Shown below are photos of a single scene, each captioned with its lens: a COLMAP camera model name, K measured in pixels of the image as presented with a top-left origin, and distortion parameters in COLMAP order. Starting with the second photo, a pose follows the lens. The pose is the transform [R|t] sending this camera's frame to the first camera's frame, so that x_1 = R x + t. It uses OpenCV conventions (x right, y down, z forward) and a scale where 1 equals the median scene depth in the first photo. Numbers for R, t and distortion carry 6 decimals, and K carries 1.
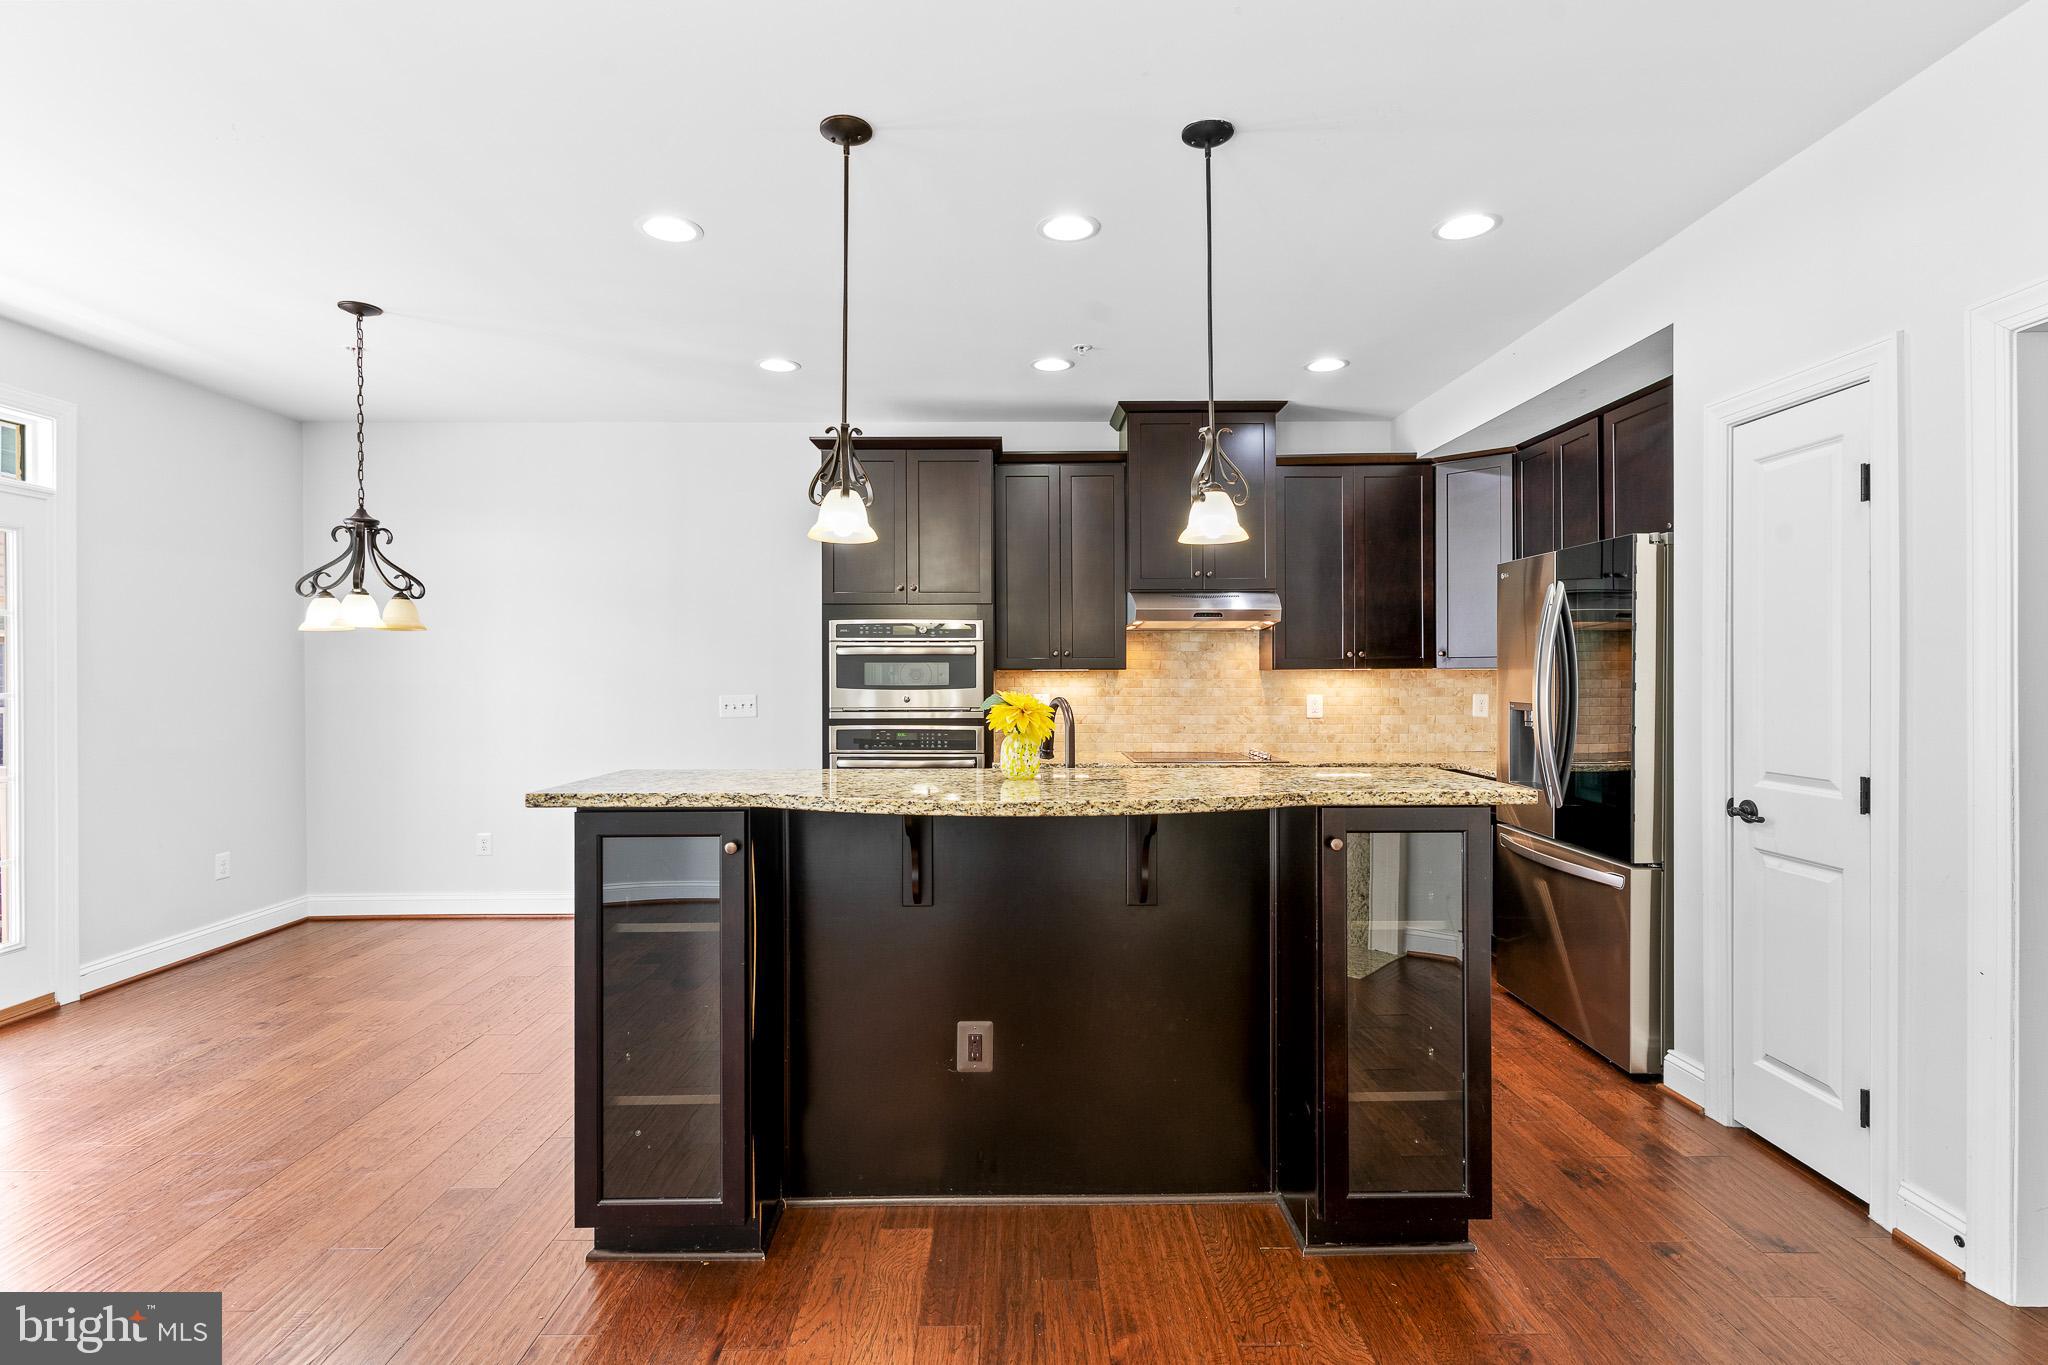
lens RADIAL K [[978.8, 0, 1020.0], [0, 978.8, 674.0], [0, 0, 1]] dist [0.005605, 0.000849]
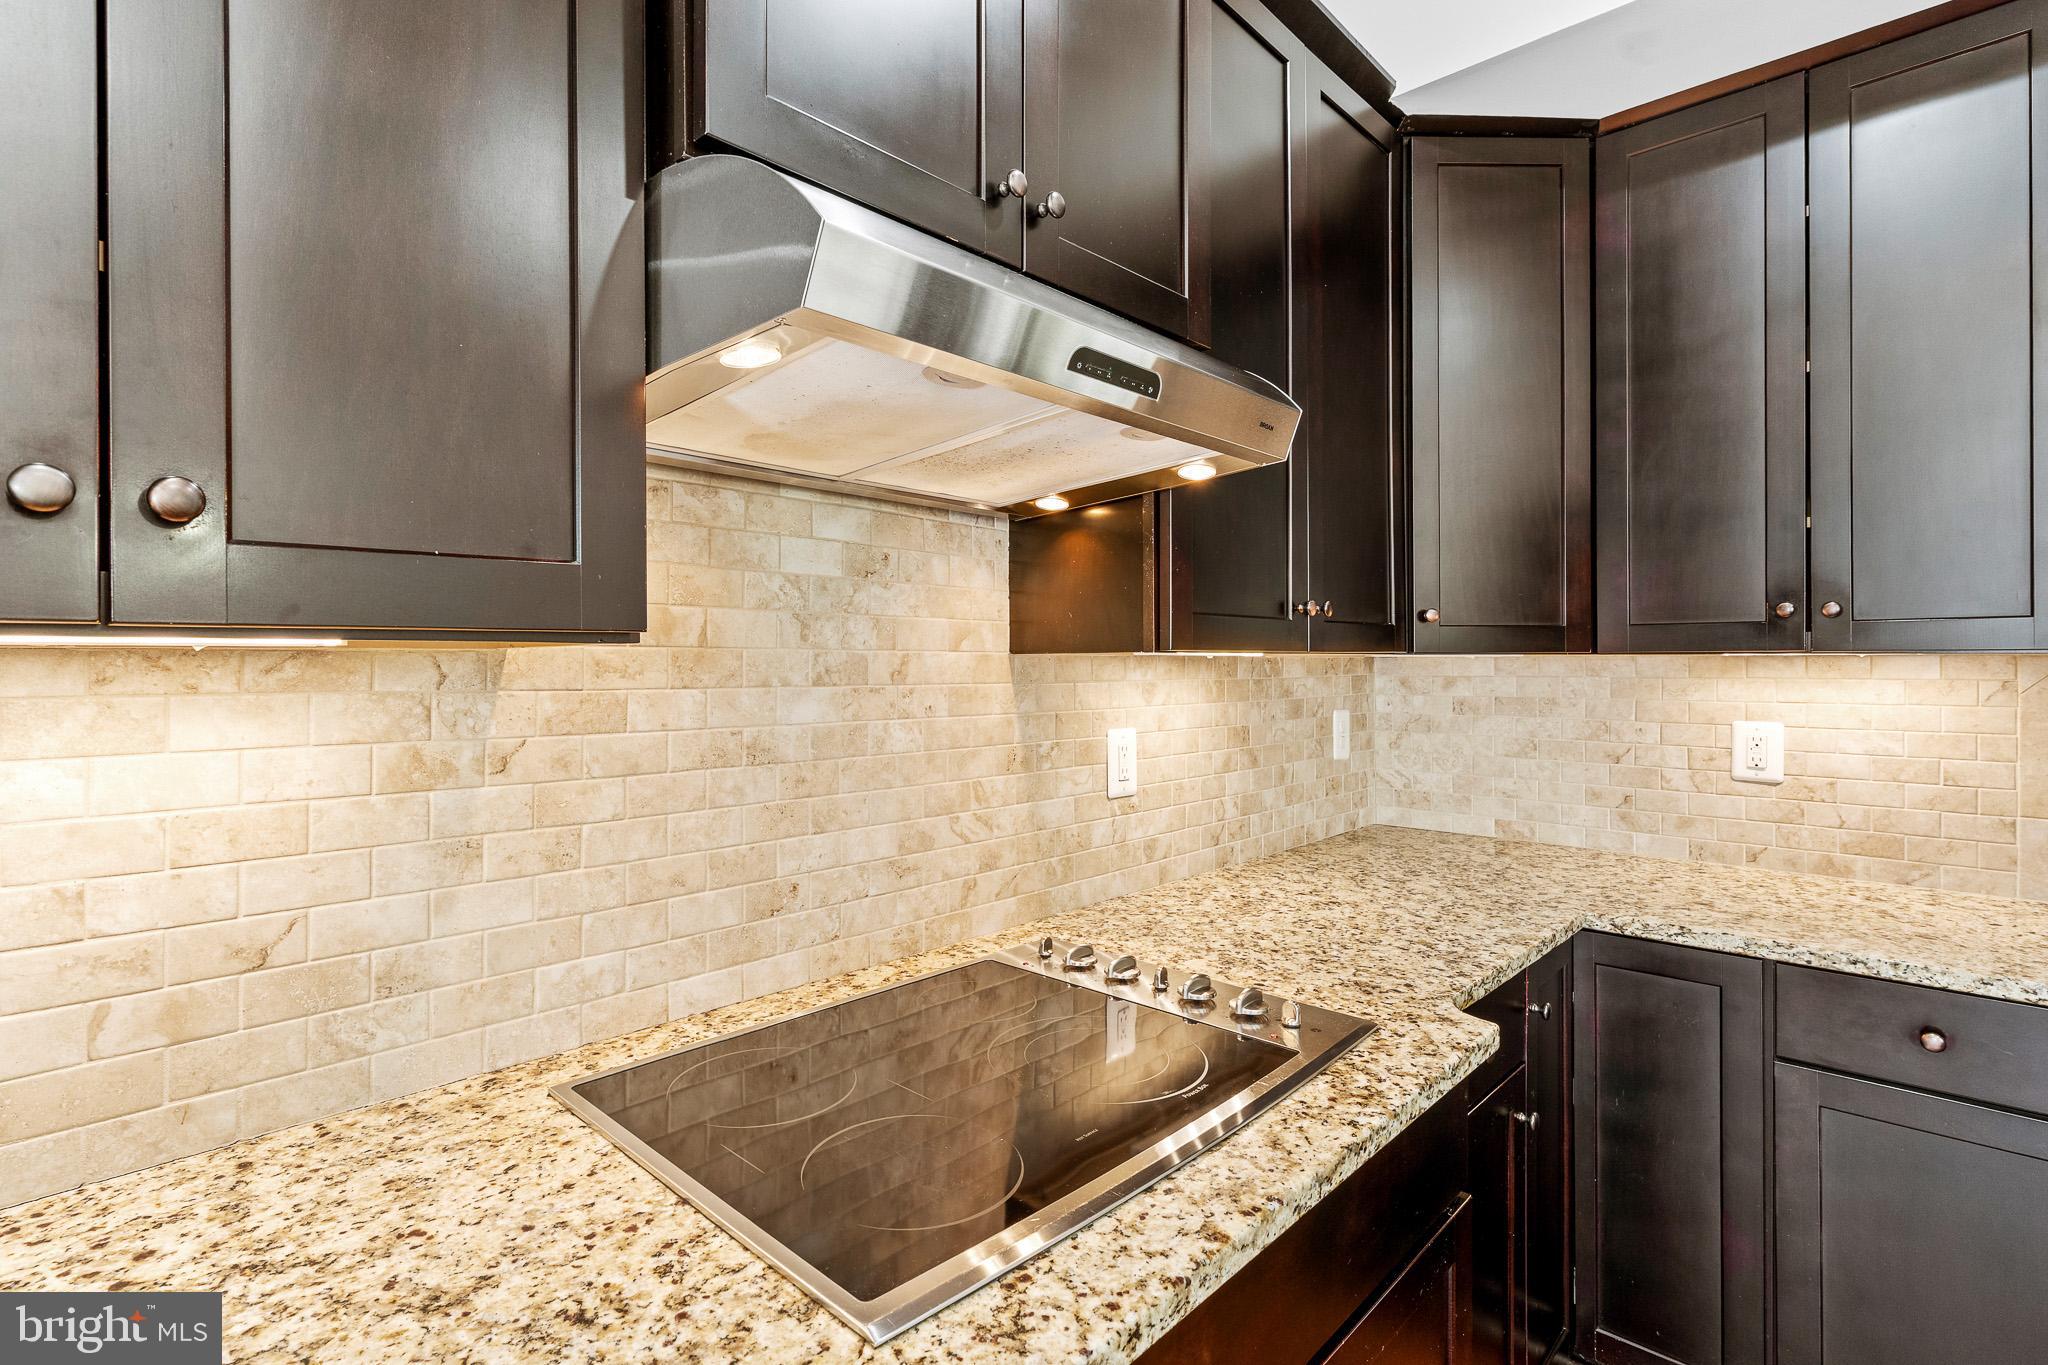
lens RADIAL K [[978.8, 0, 1021.0], [0, 978.8, 662.9], [0, 0, 1]] dist [0.005605, 0.000849]
pose [[0.693887, 0.001688, 0.720082, 0.035847], [-0.000031, 0.999997, -0.002315, -0.000770], [-0.720084, 0.001584, 0.693885, 0.897554]]
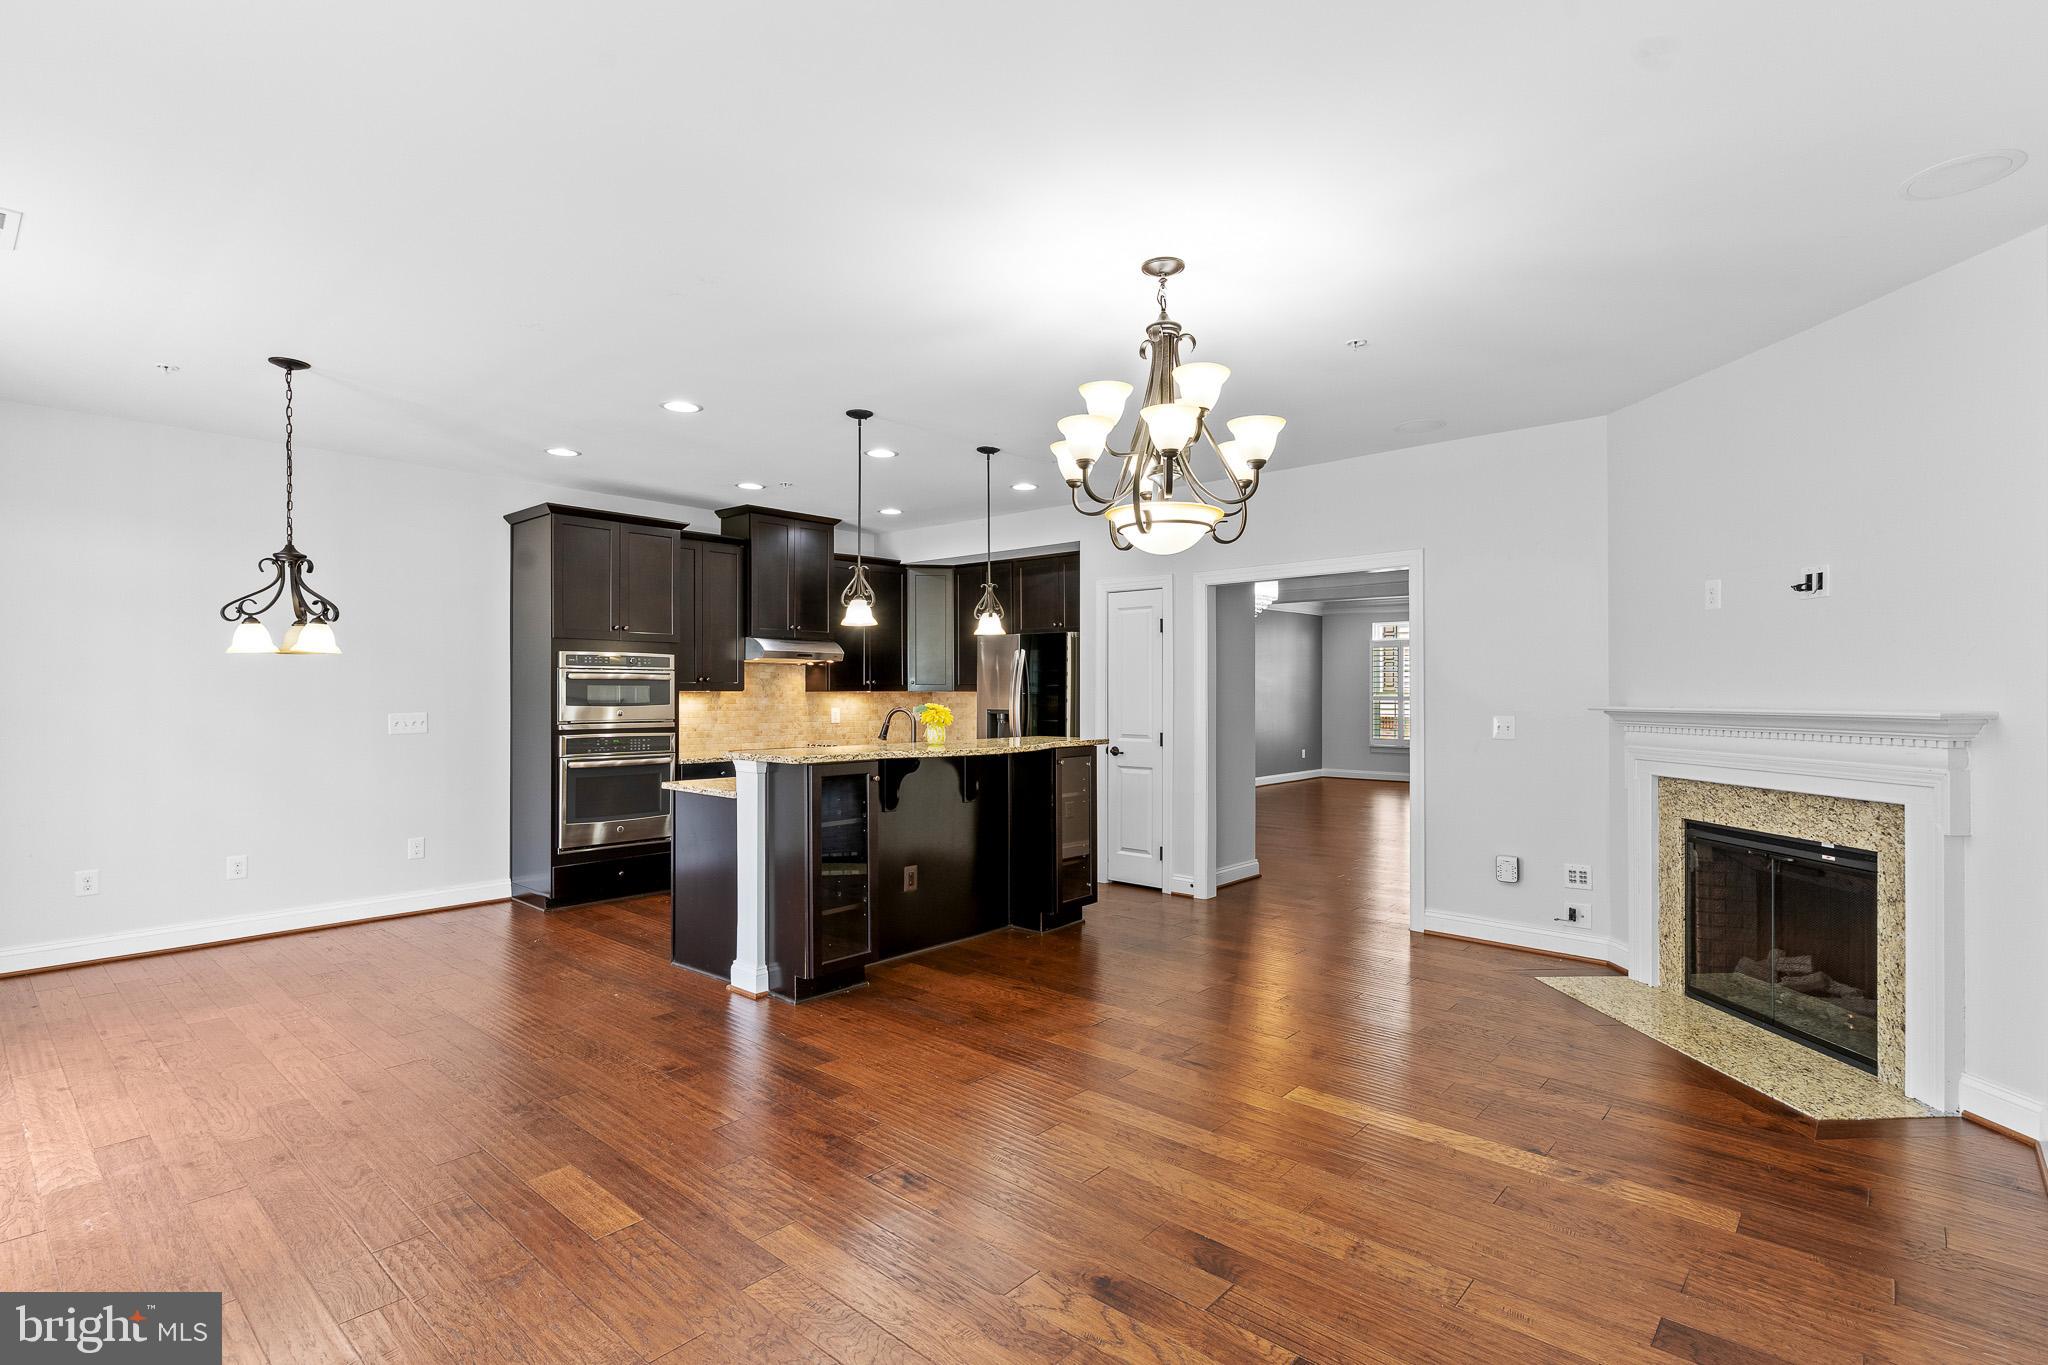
lens RADIAL K [[978.8, 0, 1025.2], [0, 978.8, 695.1], [0, 0, 1]] dist [0.005605, 0.000849]
pose [[0.667935, 0.000590, 0.744220, -0.726026], [-0.001023, 0.999999, 0.000125, 0.000441], [-0.744219, -0.000845, 0.667935, -0.274281]]
